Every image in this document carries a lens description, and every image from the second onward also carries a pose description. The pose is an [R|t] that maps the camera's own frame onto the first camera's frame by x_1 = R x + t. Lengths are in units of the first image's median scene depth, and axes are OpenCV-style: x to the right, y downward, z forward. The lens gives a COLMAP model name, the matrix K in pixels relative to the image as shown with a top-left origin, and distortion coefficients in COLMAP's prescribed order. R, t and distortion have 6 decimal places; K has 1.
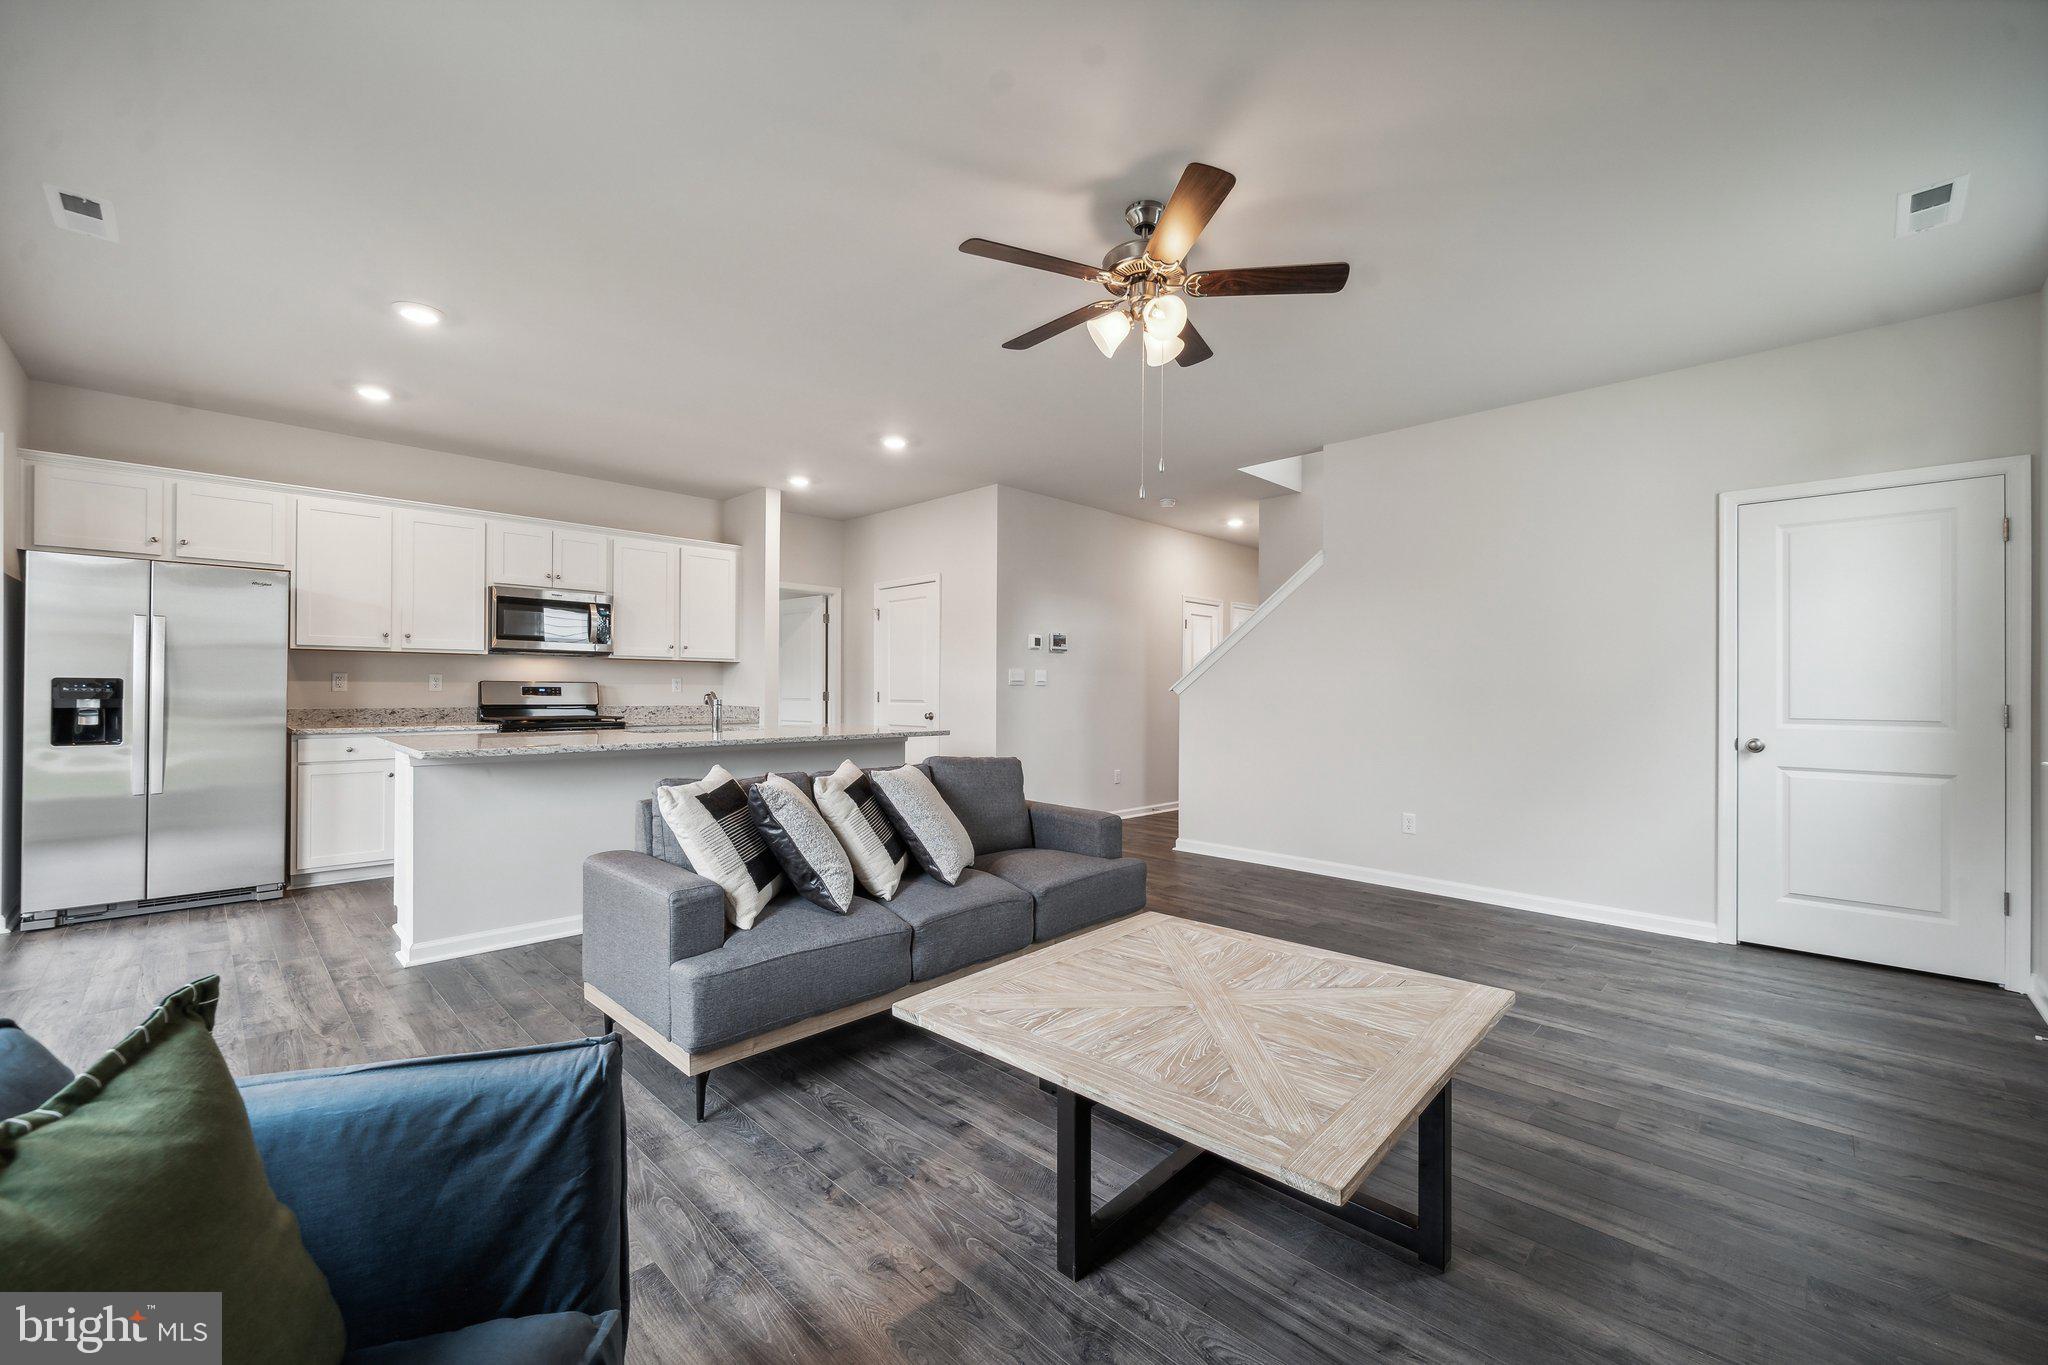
lens RADIAL K [[815.3, 0, 1039.0], [0, 815.3, 685.7], [0, 0, 1]] dist [-0.015450, -0.000010]
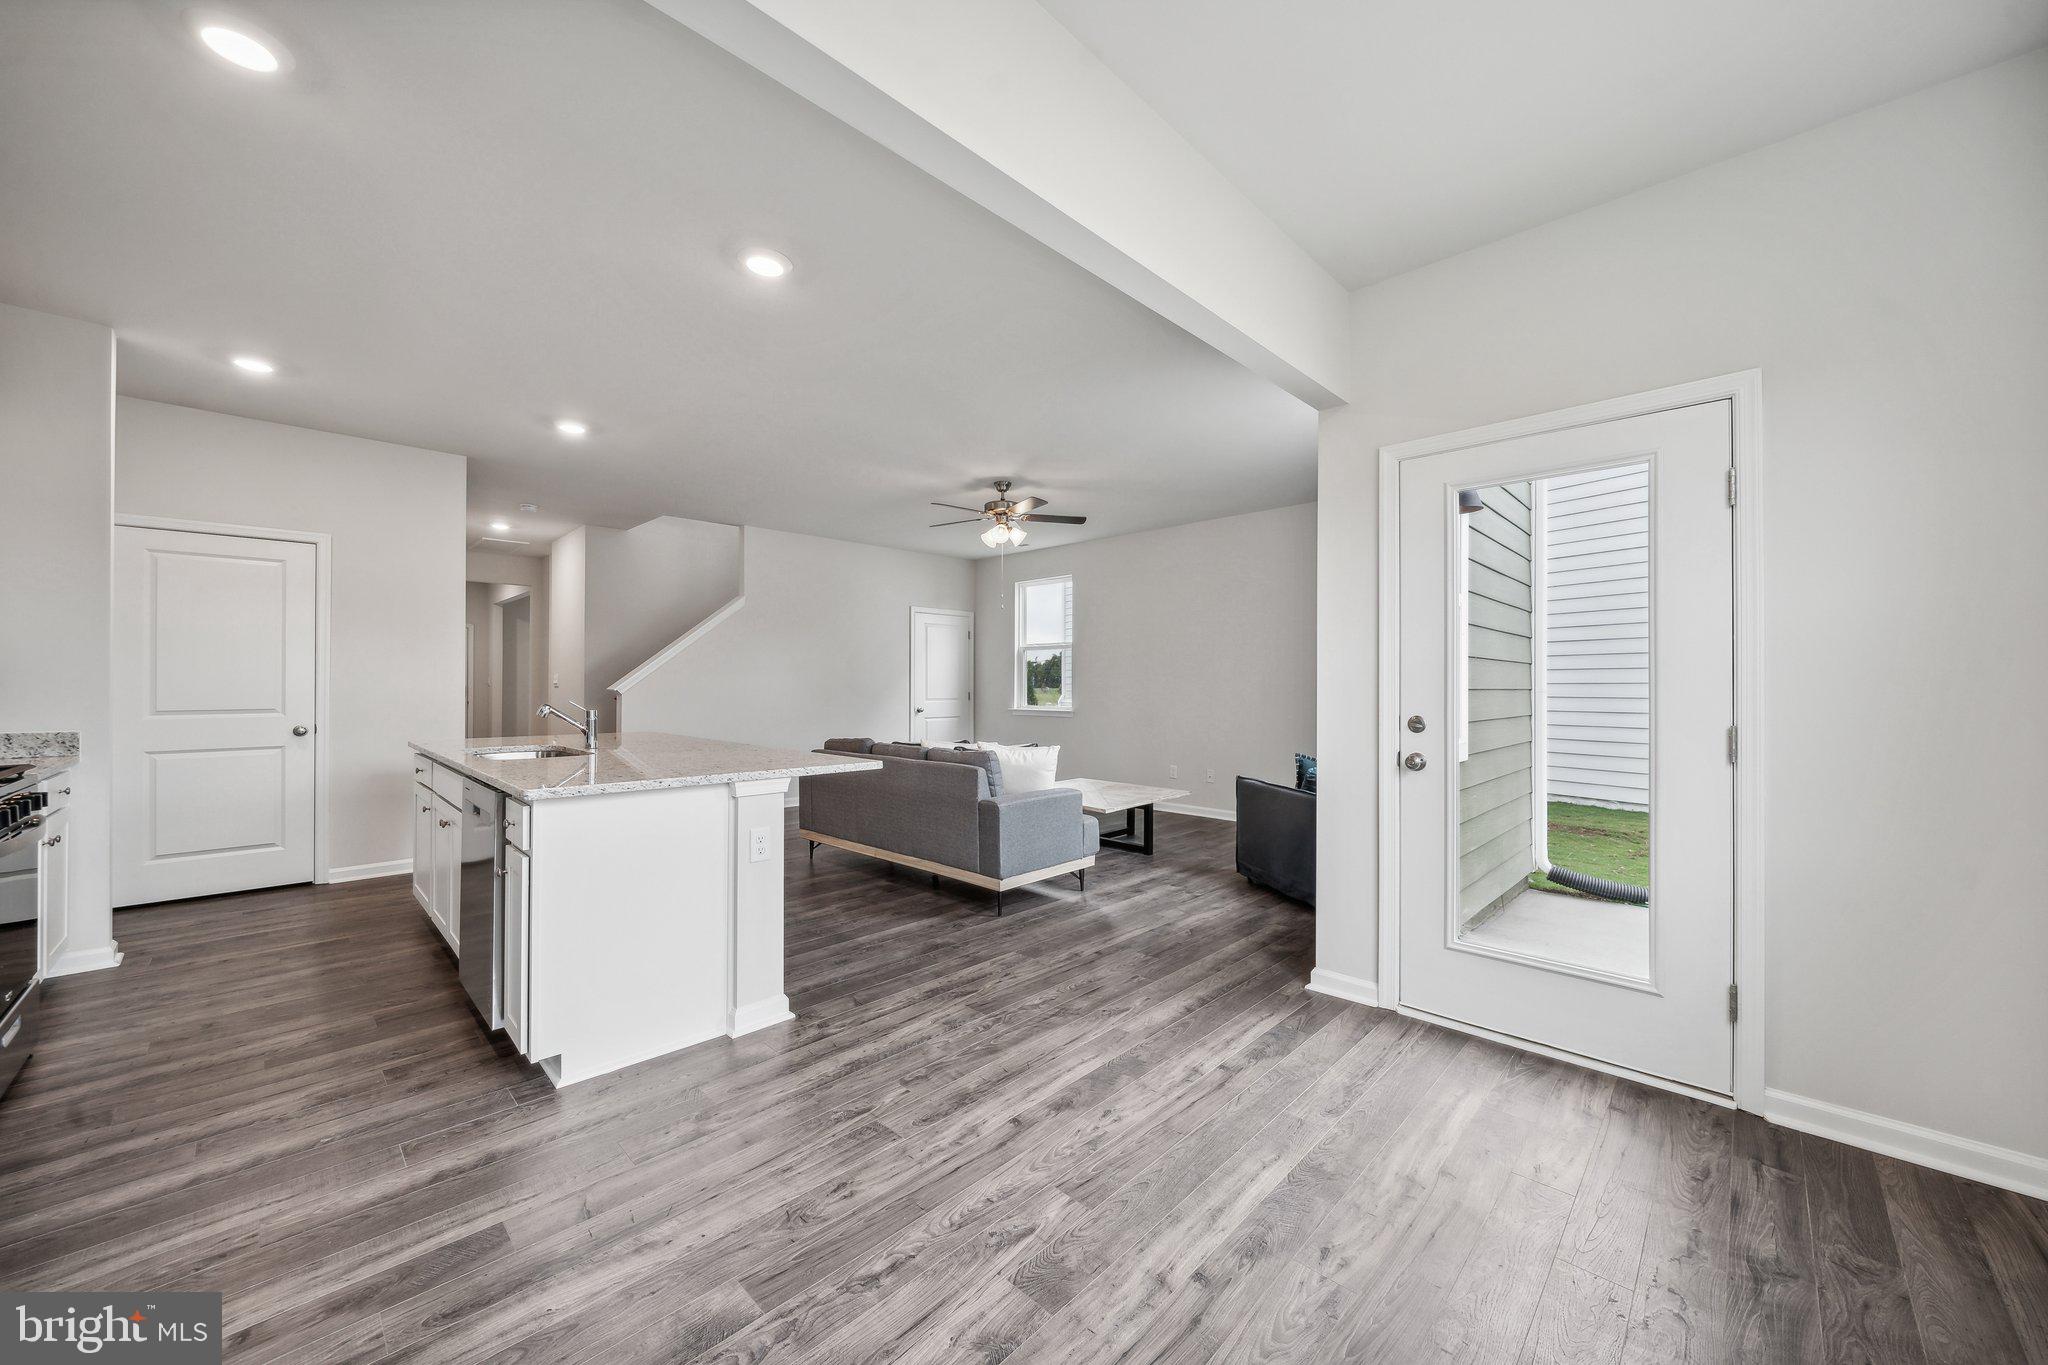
lens RADIAL K [[789.0, 0, 1025.4], [0, 789.0, 679.6], [0, 0, 1]] dist [-0.008886, -0.000238]
pose [[-0.007732, -0.001969, 0.999968, -1.829046], [-0.009950, 0.999949, 0.001892, -0.035255], [-0.999921, -0.009935, -0.007751, 0.824549]]
